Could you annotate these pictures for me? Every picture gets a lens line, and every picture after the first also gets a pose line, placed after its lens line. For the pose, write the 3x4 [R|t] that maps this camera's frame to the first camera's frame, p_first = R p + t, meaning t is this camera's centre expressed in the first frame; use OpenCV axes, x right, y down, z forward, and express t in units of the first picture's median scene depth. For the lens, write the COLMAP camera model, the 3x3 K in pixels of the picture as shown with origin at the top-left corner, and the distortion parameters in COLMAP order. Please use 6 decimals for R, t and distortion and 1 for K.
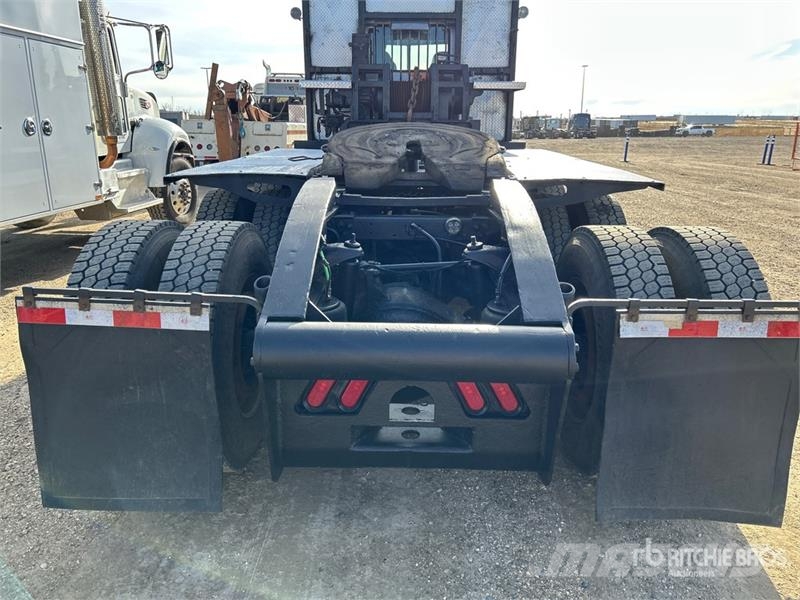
lens RADIAL K [[610.2, 0, 404.0], [0, 610.2, 286.1], [0, 0, 1]] dist [0.003802, -0.002304]
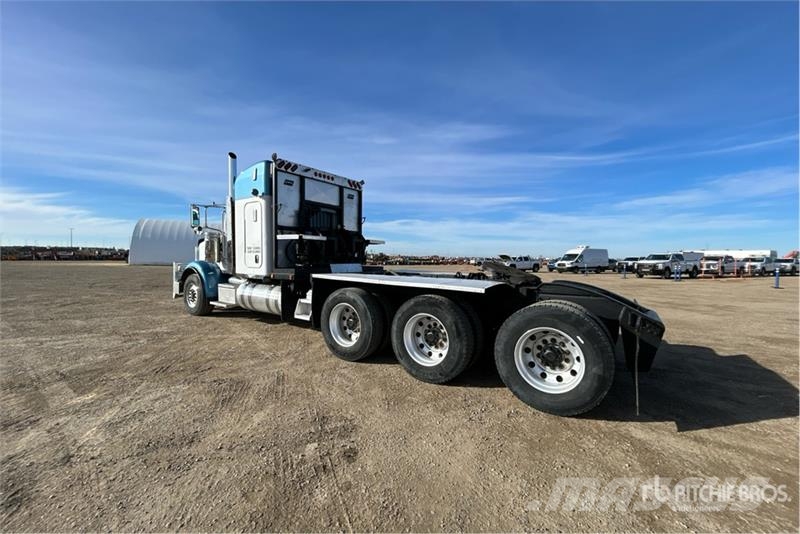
lens RADIAL K [[319.4, 0, 400.0], [0, 319.4, 267.0], [0, 0, 1]] dist [-0.002477, -0.000064]
pose [[0.562212, -0.028644, 0.826497, -0.695047], [0.197420, 0.975154, -0.100496, -0.098787], [-0.803084, 0.219668, 0.553898, 0.282336]]
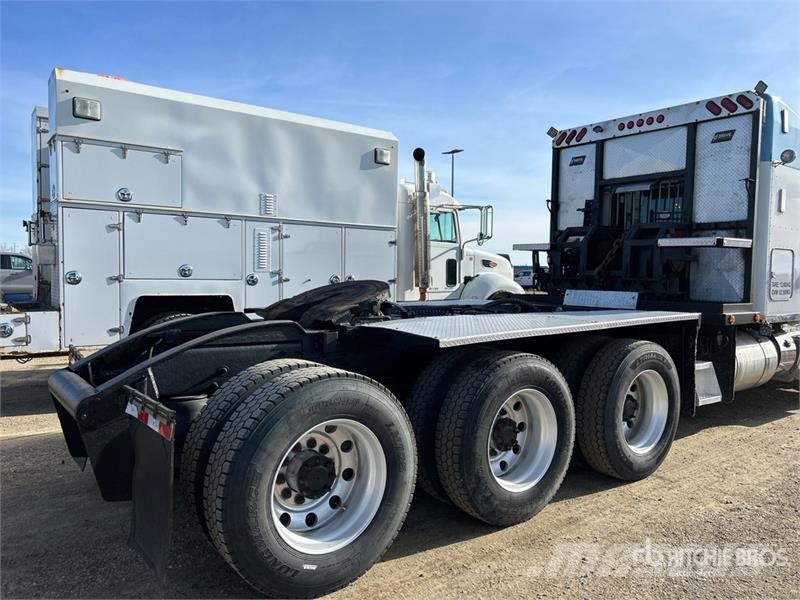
lens RADIAL K [[601.7, 0, 400.0], [0, 601.7, 300.0], [0, 0, 1]] dist [0.046660, -0.006657]
pose [[0.633980, 0.037562, -0.772437, 0.537730], [-0.206035, 0.970923, -0.121890, -0.043199], [0.745399, 0.236425, 0.623285, 0.126104]]
